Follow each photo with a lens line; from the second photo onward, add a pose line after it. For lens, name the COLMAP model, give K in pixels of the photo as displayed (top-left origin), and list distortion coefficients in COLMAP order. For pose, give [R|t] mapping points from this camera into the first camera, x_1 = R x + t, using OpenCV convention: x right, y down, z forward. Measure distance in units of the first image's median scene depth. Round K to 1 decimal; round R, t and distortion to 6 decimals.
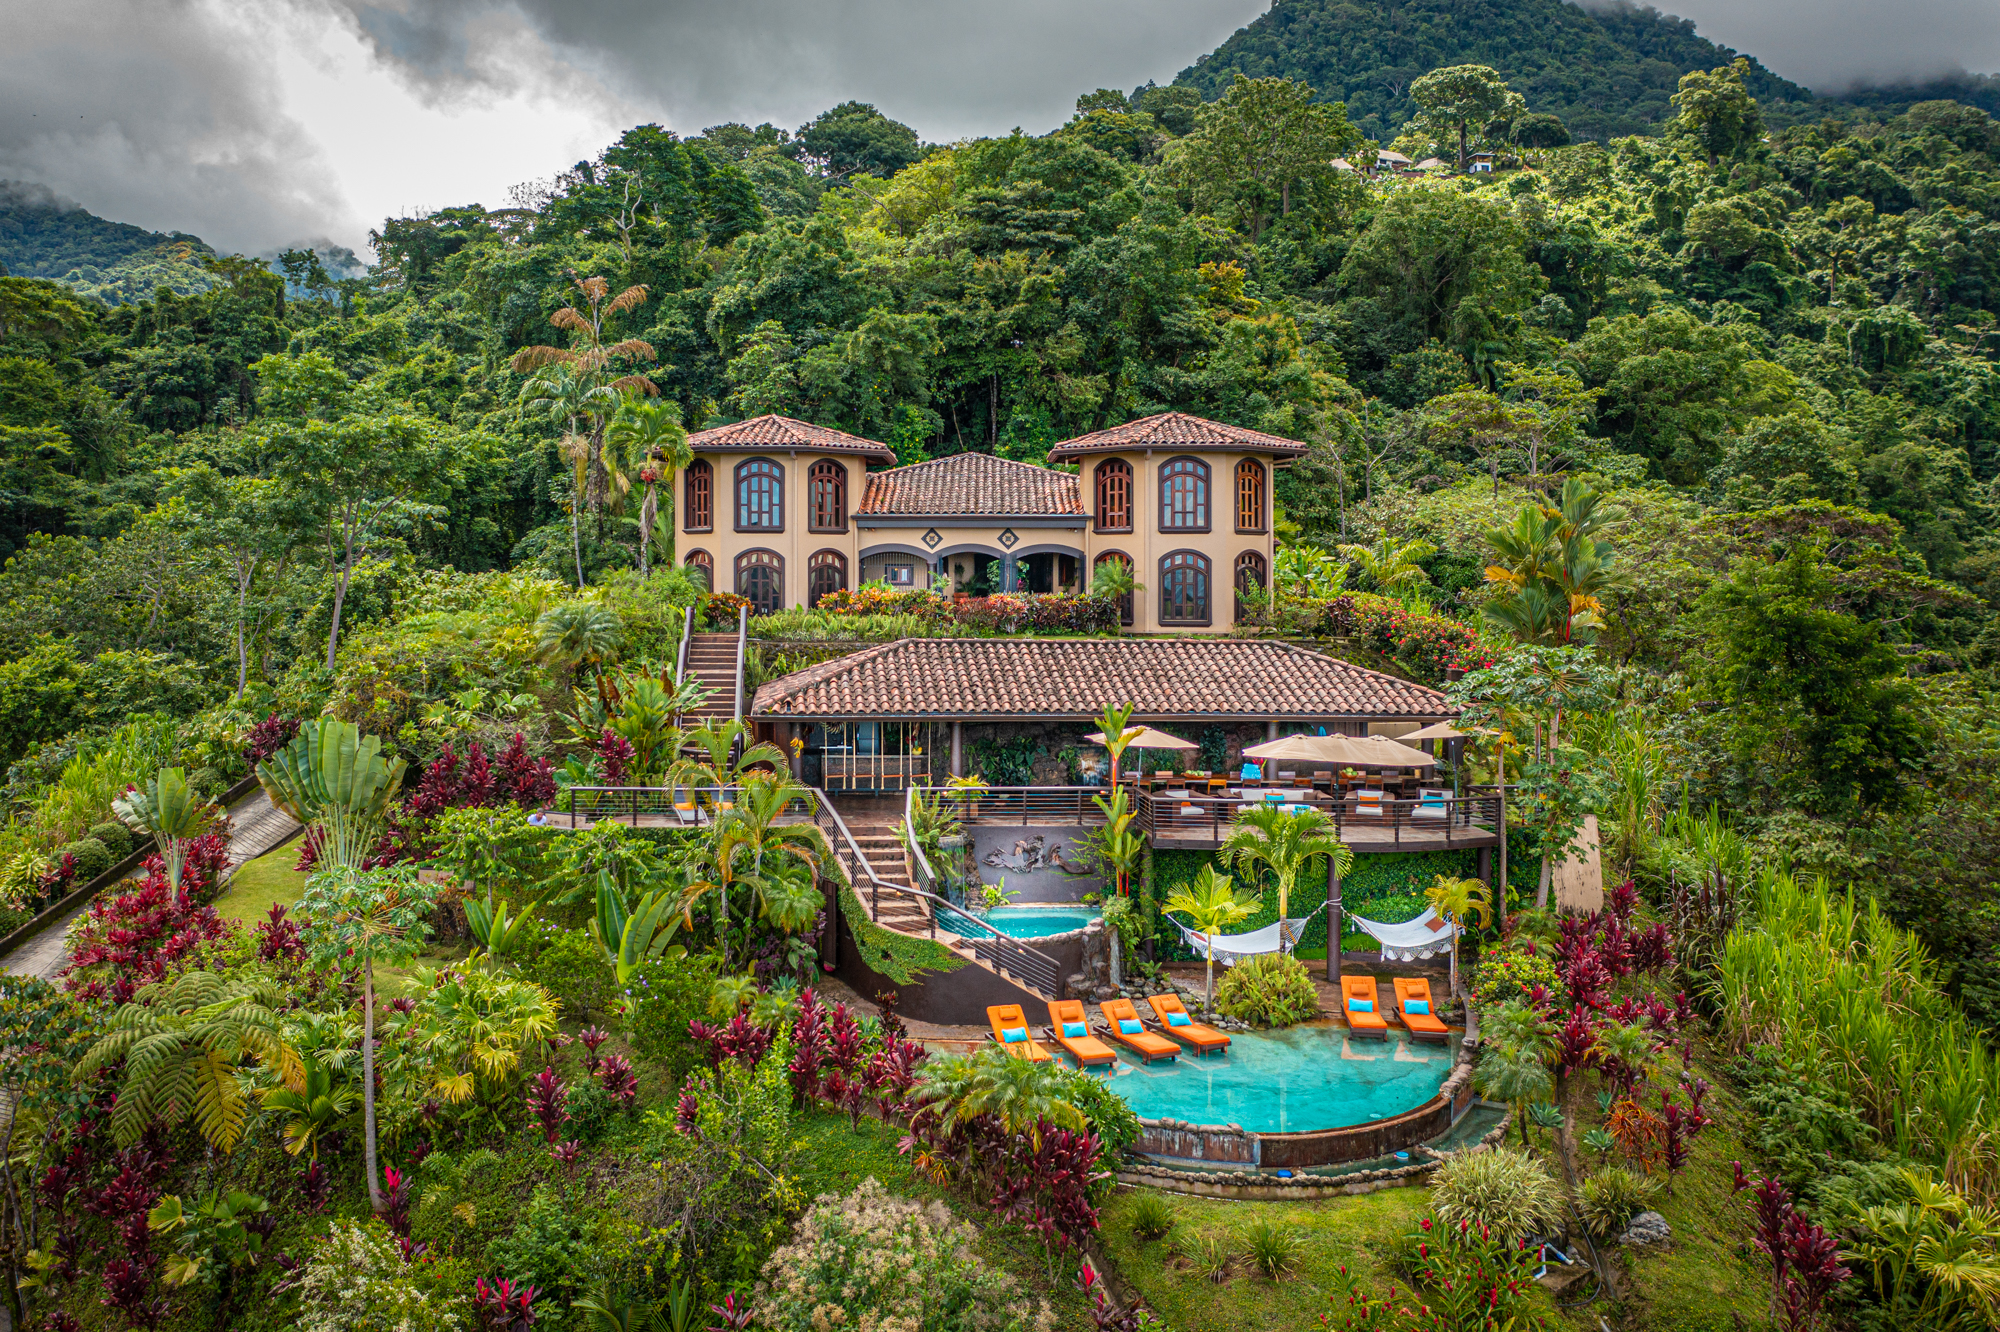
lens RADIAL K [[1652.8, 0, 822.2], [0, 1652.8, 570.8], [0, 0, 1]] dist [-0.006468, -0.002968]
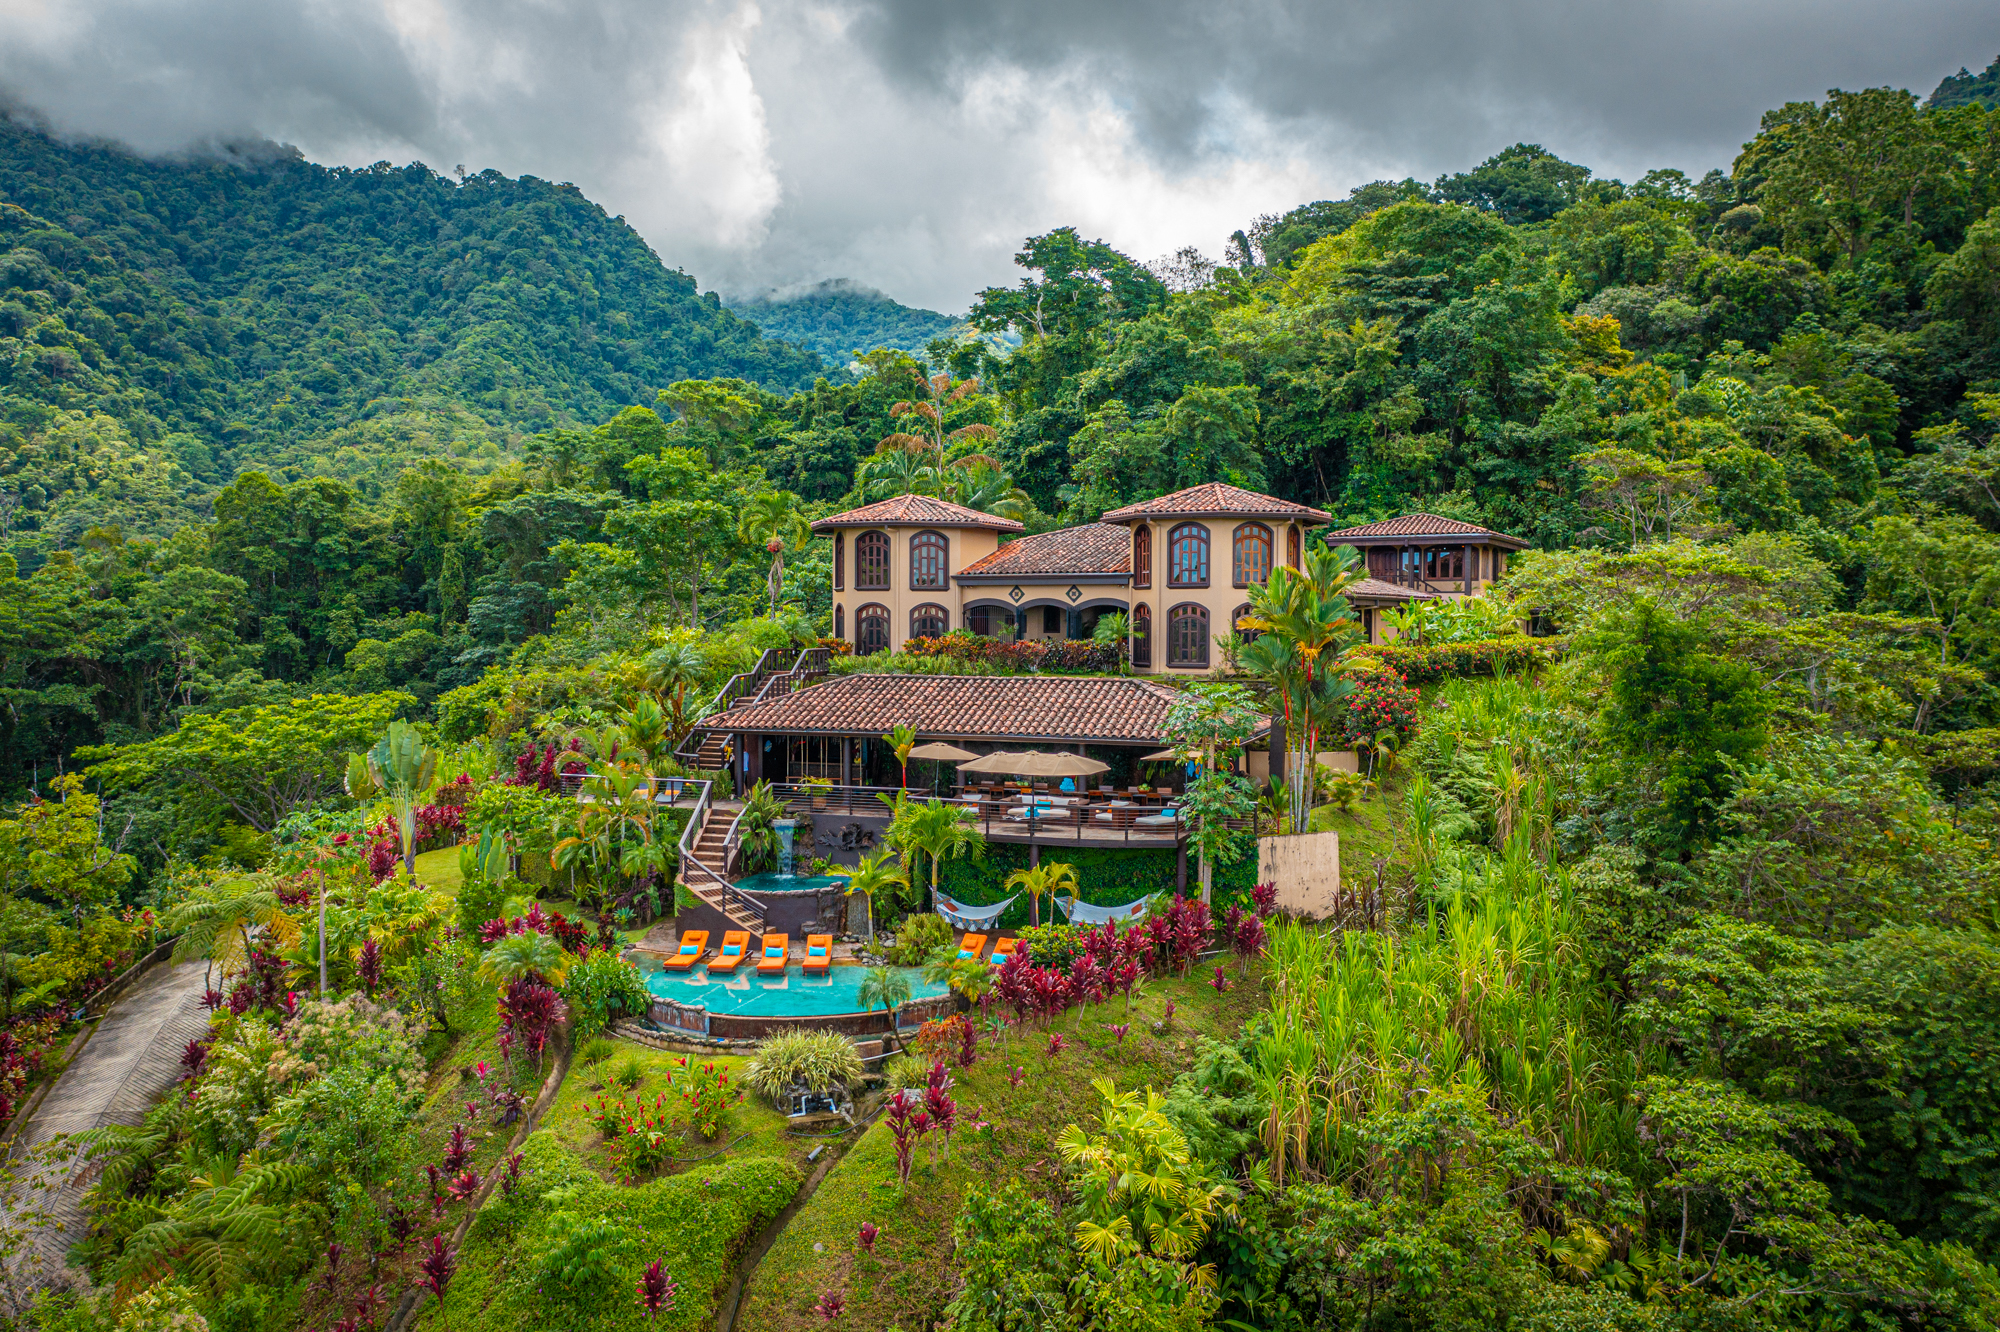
lens RADIAL K [[1595.2, 0, 997.7], [0, 1595.2, 658.6], [0, 0, 1]] dist [-0.008213, 0.003707]
pose [[0.933466, 0.006078, -0.358615, 0.273760], [0.003403, 0.999661, 0.025803, -0.001292], [0.358651, -0.025307, 0.933129, -0.056643]]
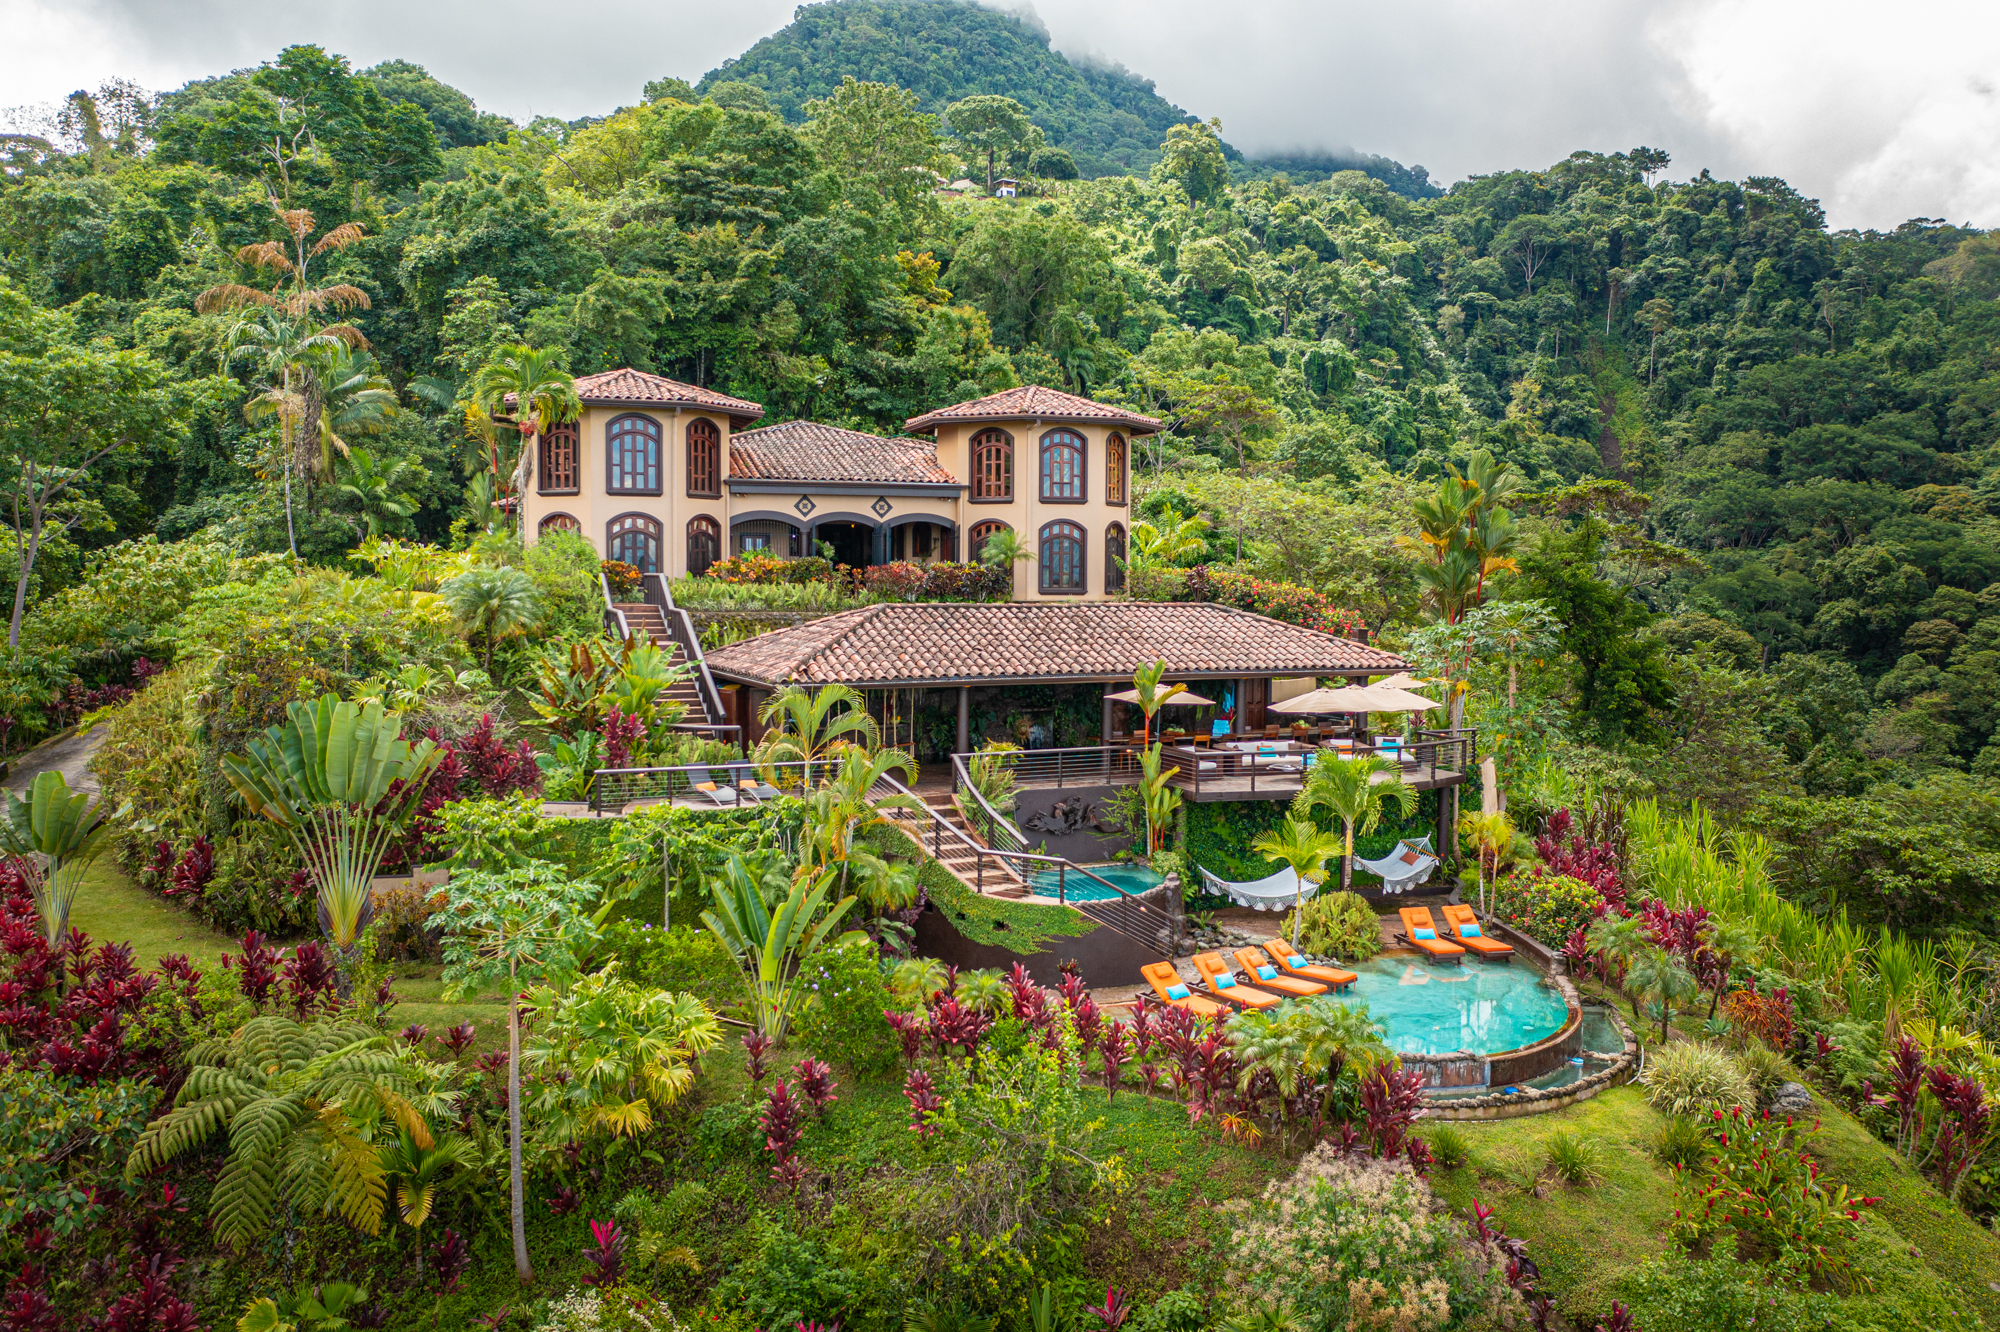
lens RADIAL K [[1604.6, 0, 994.5], [0, 1604.6, 638.1], [0, 0, 1]] dist [-0.007774, 0.006095]
pose [[0.920906, -0.015439, 0.389478, -0.114049], [-0.002723, 0.998936, 0.046036, 0.008204], [-0.389774, -0.043455, 0.919885, 0.054030]]
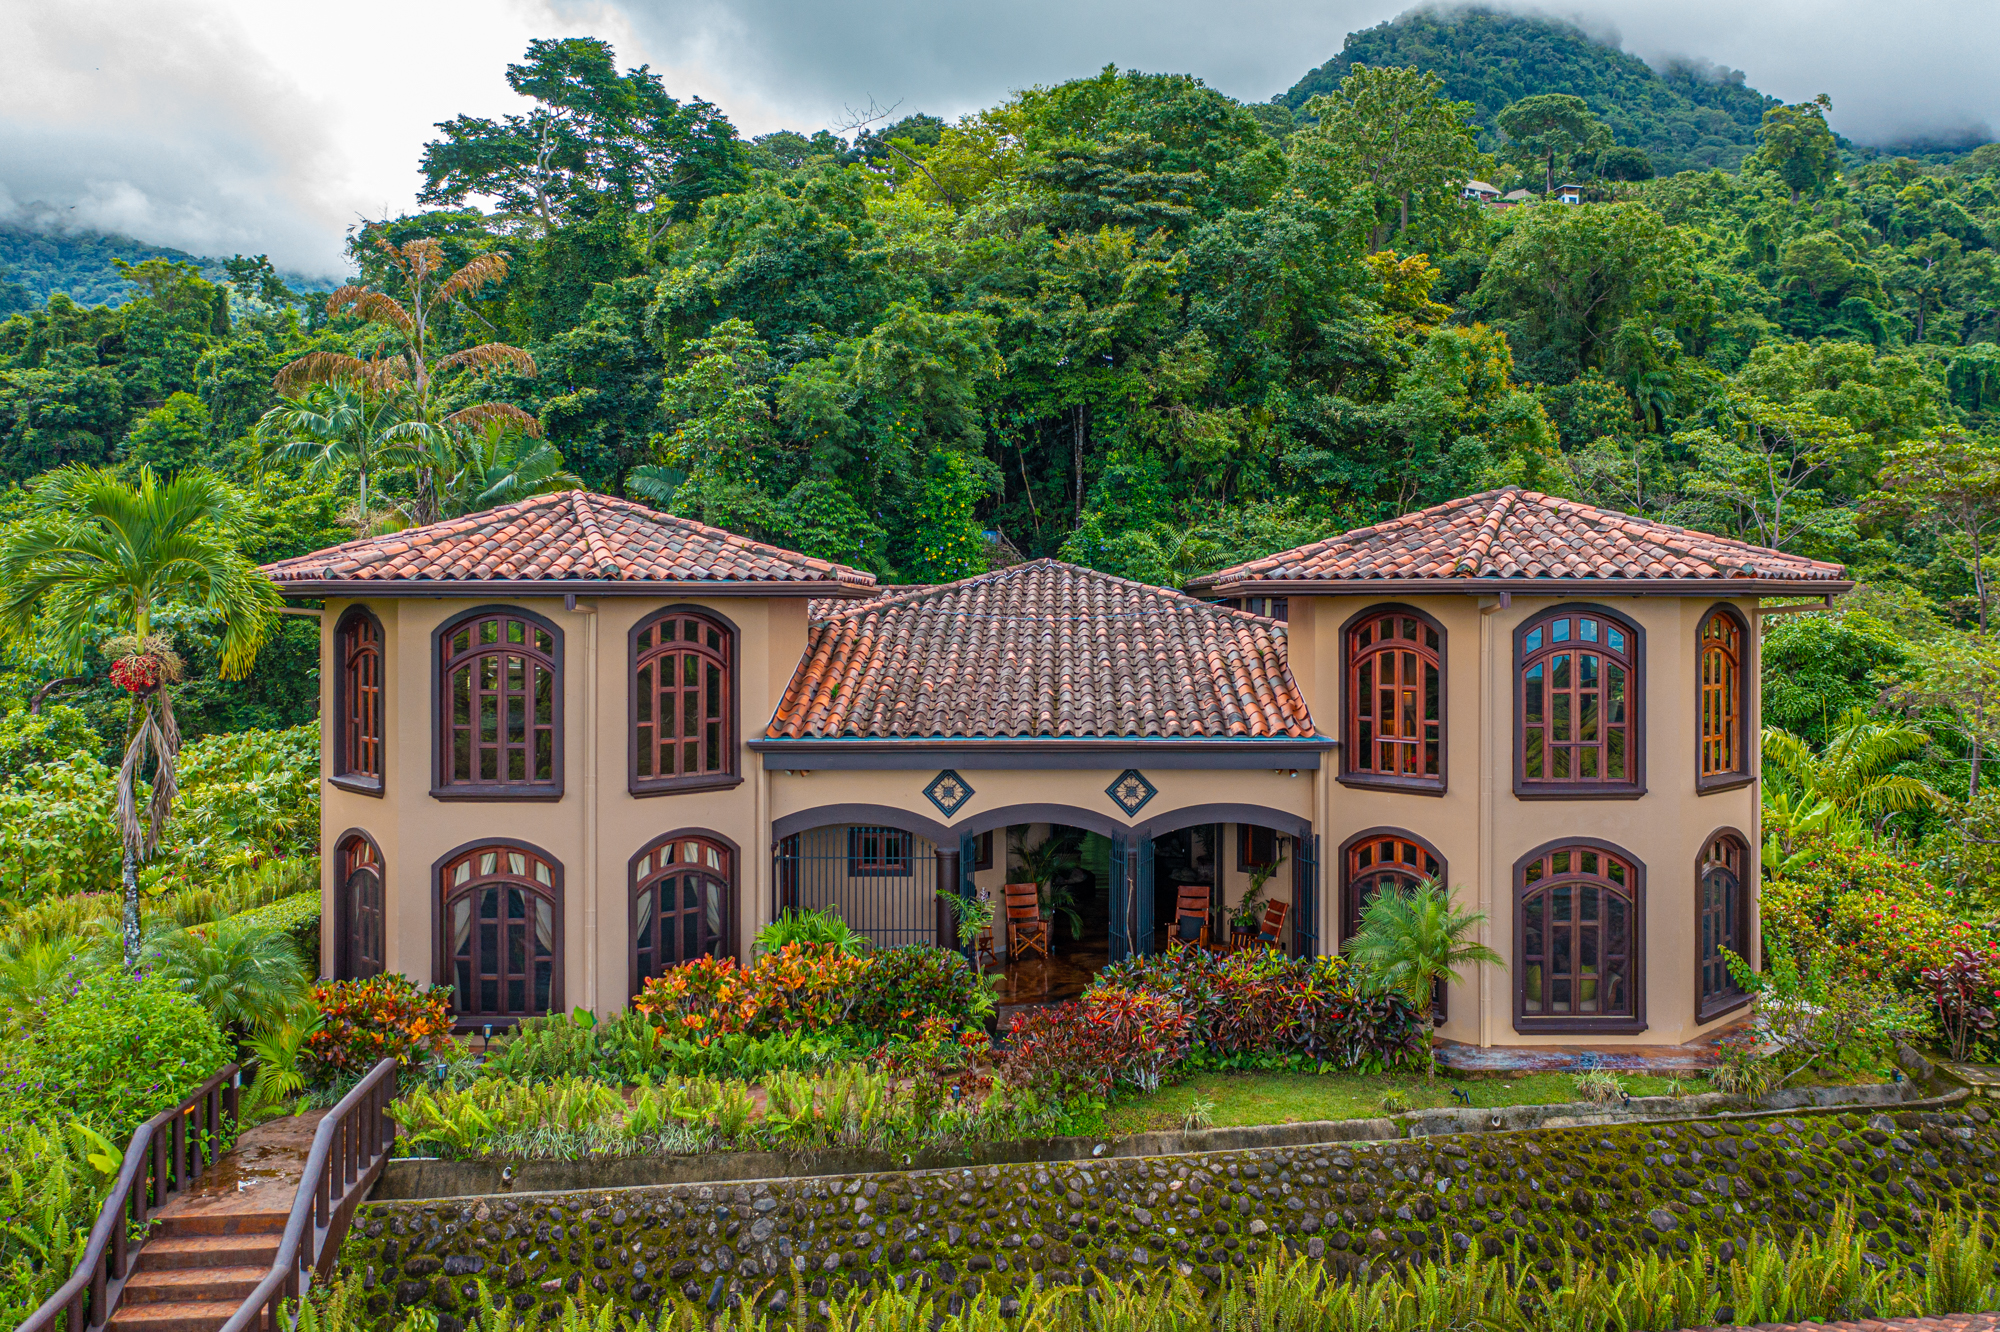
lens RADIAL K [[1609.4, 0, 1064.4], [0, 1609.4, 606.8], [0, 0, 1]] dist [-0.001124, -0.005822]
pose [[0.995234, -0.006841, 0.097279, 0.032530], [0.006486, 0.999971, 0.003959, -0.038903], [-0.097303, -0.003309, 0.995249, 0.344096]]
